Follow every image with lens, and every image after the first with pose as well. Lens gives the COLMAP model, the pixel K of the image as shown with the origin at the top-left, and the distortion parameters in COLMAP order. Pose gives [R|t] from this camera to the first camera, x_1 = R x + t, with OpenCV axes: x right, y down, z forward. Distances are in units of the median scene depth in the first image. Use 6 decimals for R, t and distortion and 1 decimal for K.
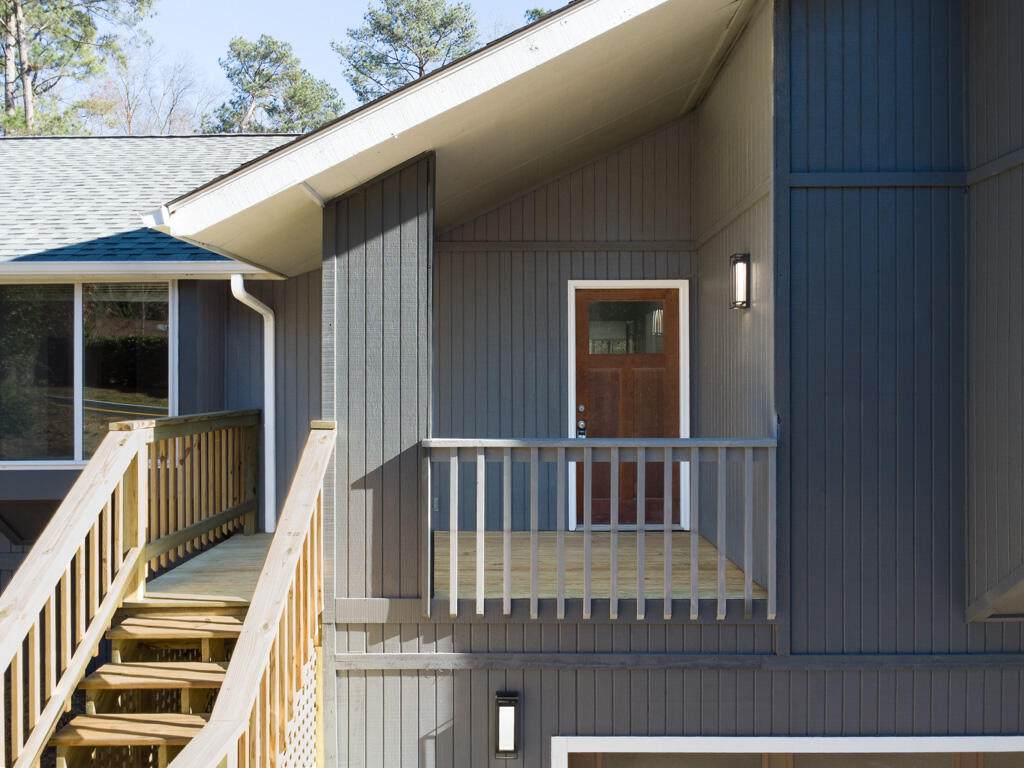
lens RADIAL K [[762.7, 0, 512.0], [0, 762.7, 384.0], [0, 0, 1]] dist [-0.002286, -0.001118]
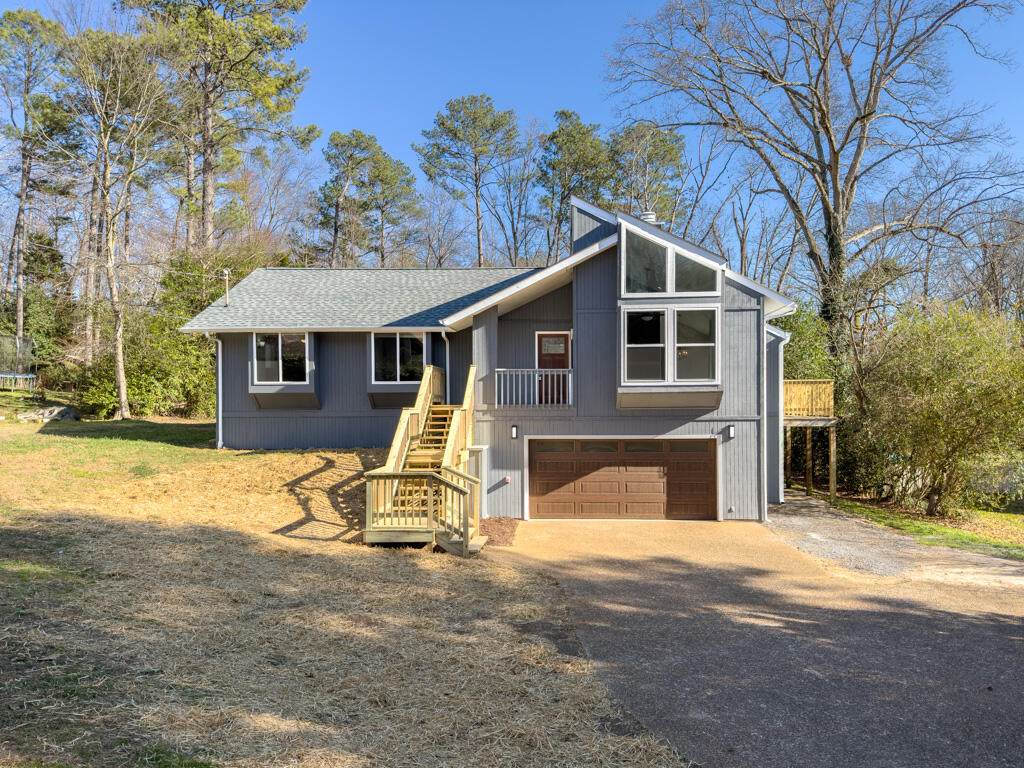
lens RADIAL K [[704.9, 0, 546.3], [0, 704.9, 399.7], [0, 0, 1]] dist [0.170793, -0.000016]
pose [[0.999925, -0.001241, -0.012224, 0.160647], [0.001080, 0.999912, -0.013197, 0.212363], [0.012240, 0.013183, 0.999838, -2.163896]]
